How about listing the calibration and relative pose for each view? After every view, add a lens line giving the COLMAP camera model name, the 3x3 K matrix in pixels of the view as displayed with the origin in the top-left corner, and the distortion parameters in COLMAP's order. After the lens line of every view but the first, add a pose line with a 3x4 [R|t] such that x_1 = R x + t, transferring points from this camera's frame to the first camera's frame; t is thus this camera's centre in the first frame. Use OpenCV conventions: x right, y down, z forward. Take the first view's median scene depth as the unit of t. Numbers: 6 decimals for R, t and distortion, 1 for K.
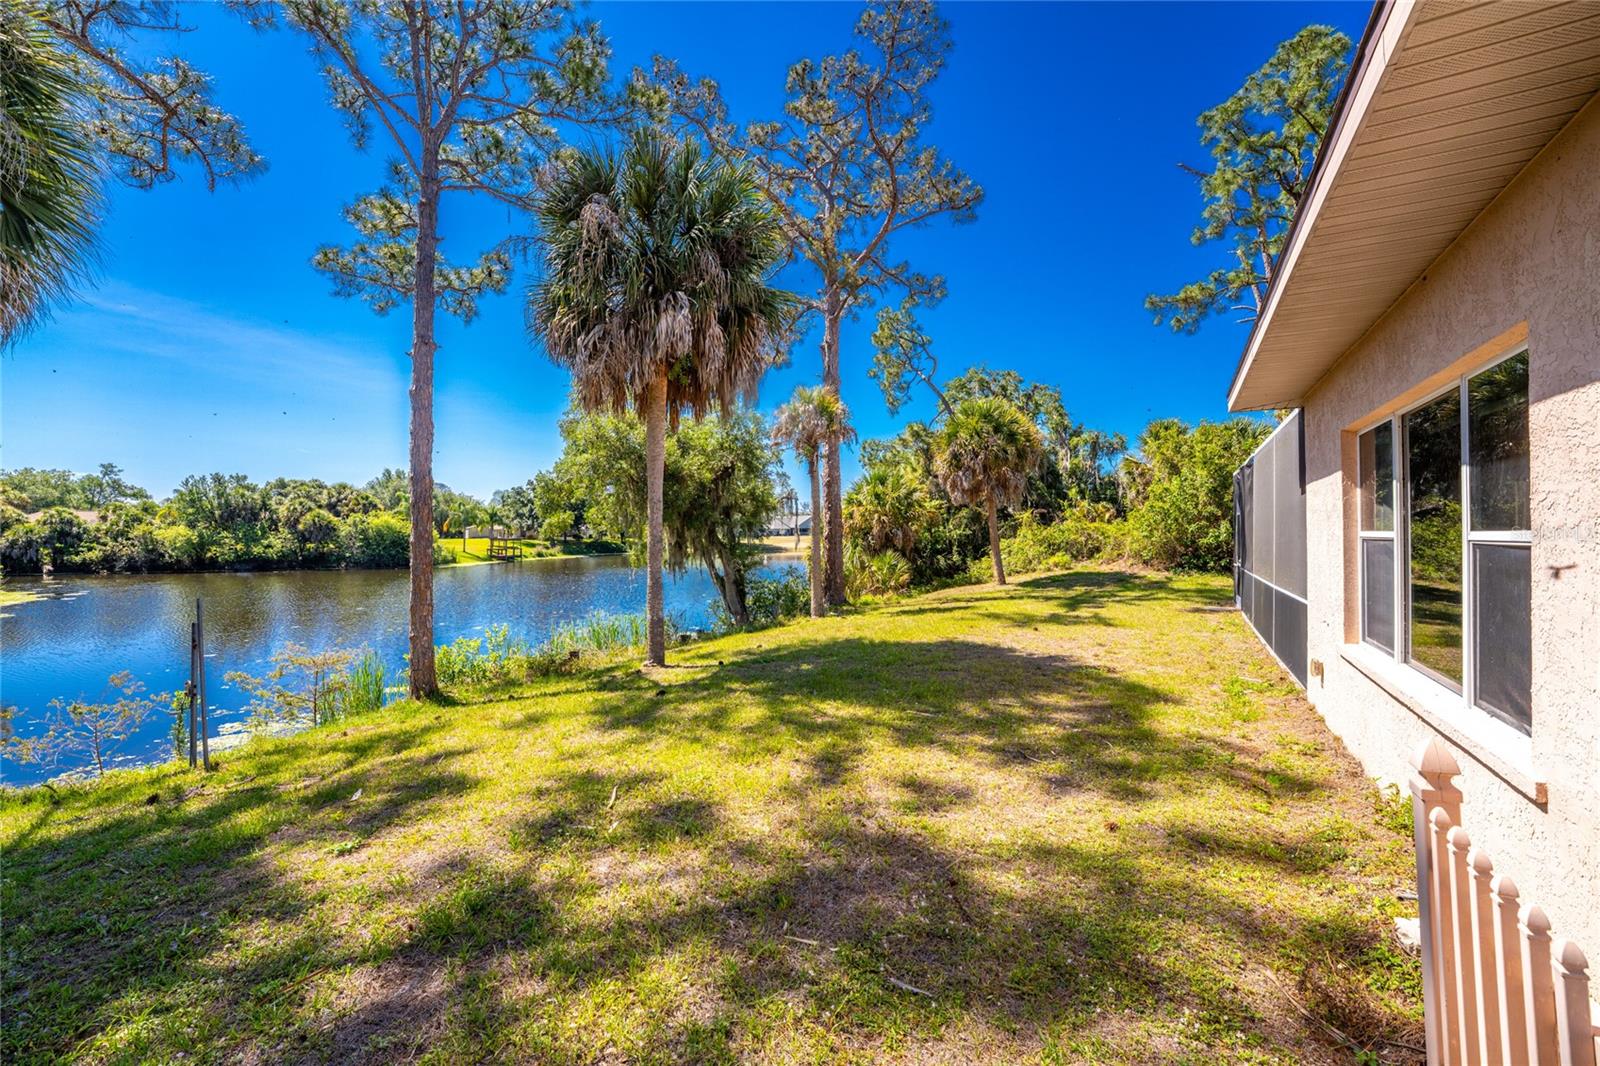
lens RADIAL K [[649.2, 0, 789.3], [0, 649.2, 533.6], [0, 0, 1]] dist [-0.030168, 0.004945]
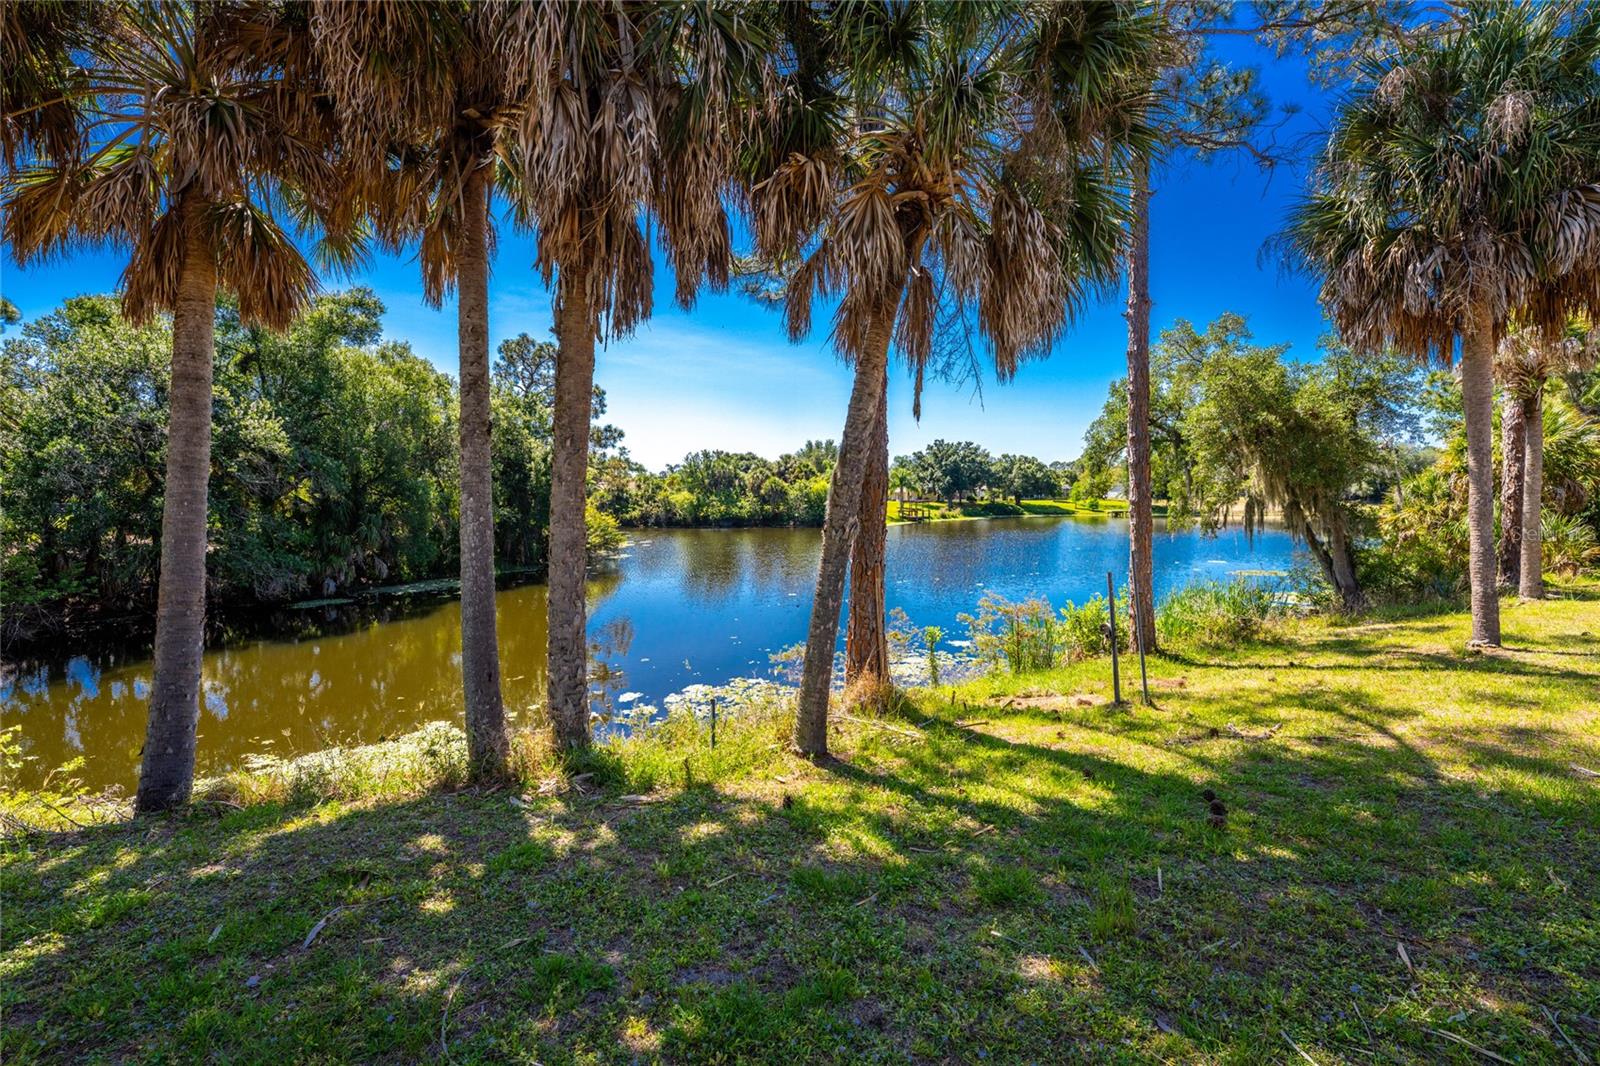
lens RADIAL K [[649.2, 0, 797.2], [0, 649.2, 533.5], [0, 0, 1]] dist [-0.030168, 0.004945]
pose [[0.856550, 0.023406, -0.515533, -0.081774], [0.006376, 0.998415, 0.055924, 0.000577], [0.516024, -0.051189, 0.855043, -0.021183]]
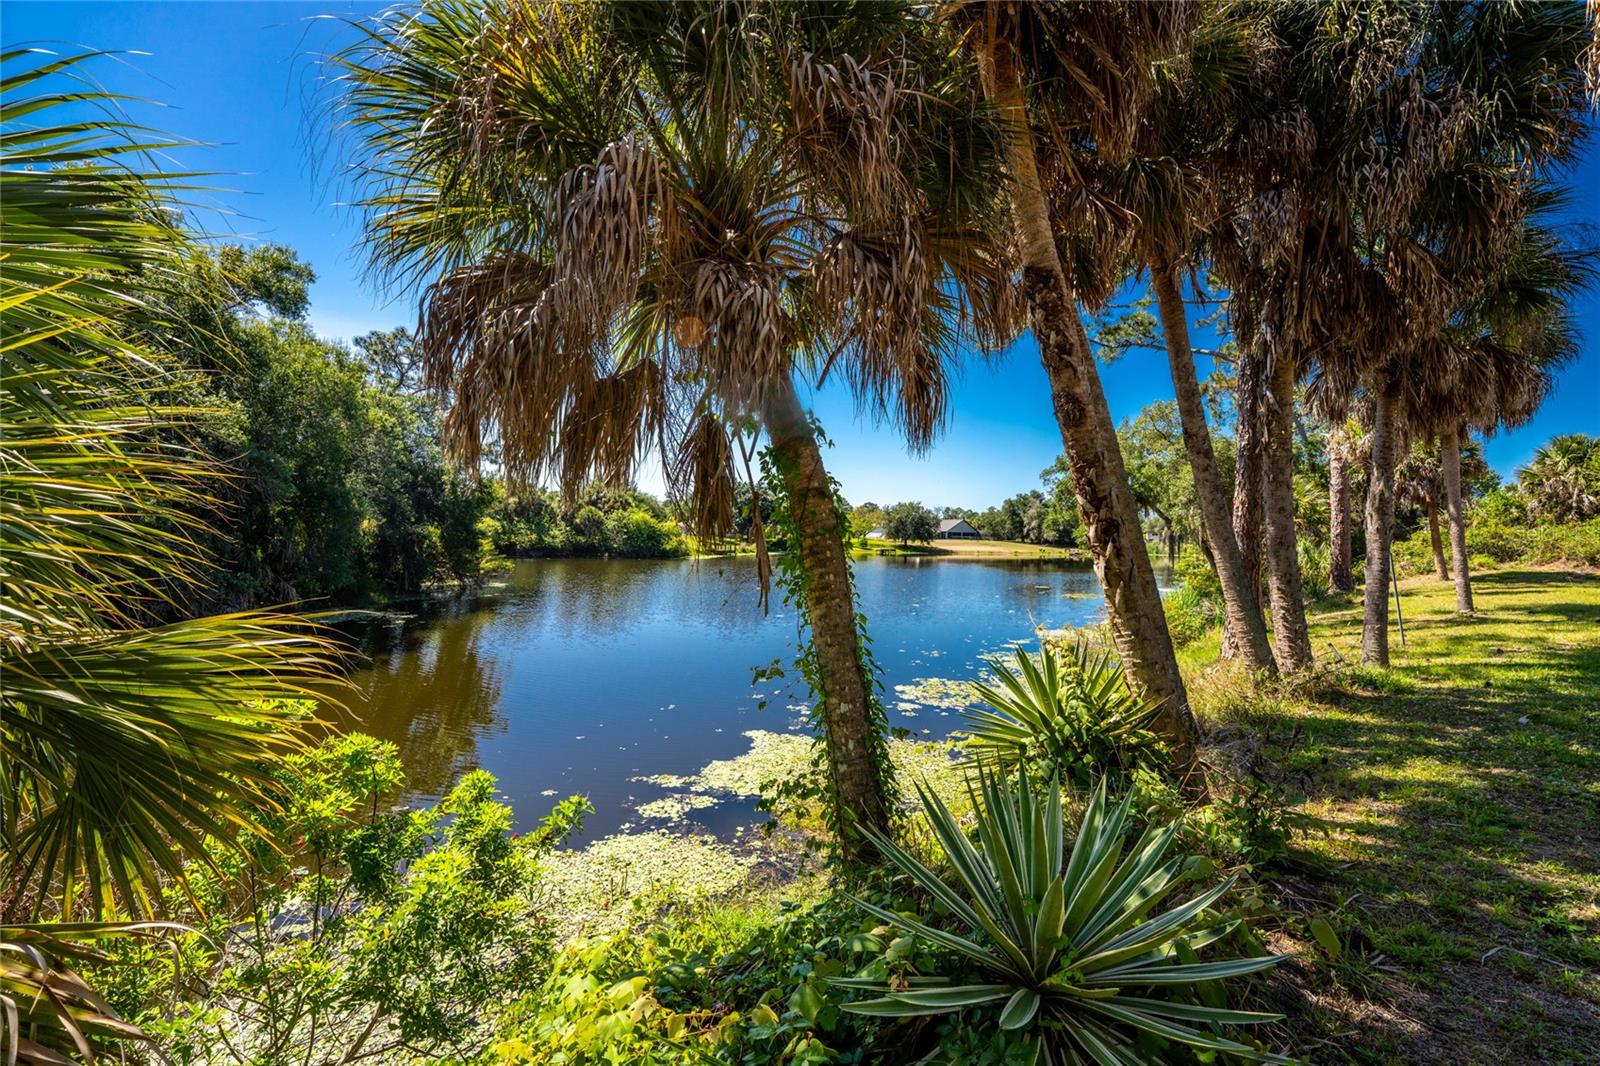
lens RADIAL K [[649.2, 0, 797.4], [0, 649.2, 528.9], [0, 0, 1]] dist [-0.030168, 0.004945]
pose [[0.988829, 0.020488, -0.147637, -0.224848], [-0.022262, 0.999698, -0.010375, 0.008461], [0.147380, 0.013546, 0.988987, -0.098841]]
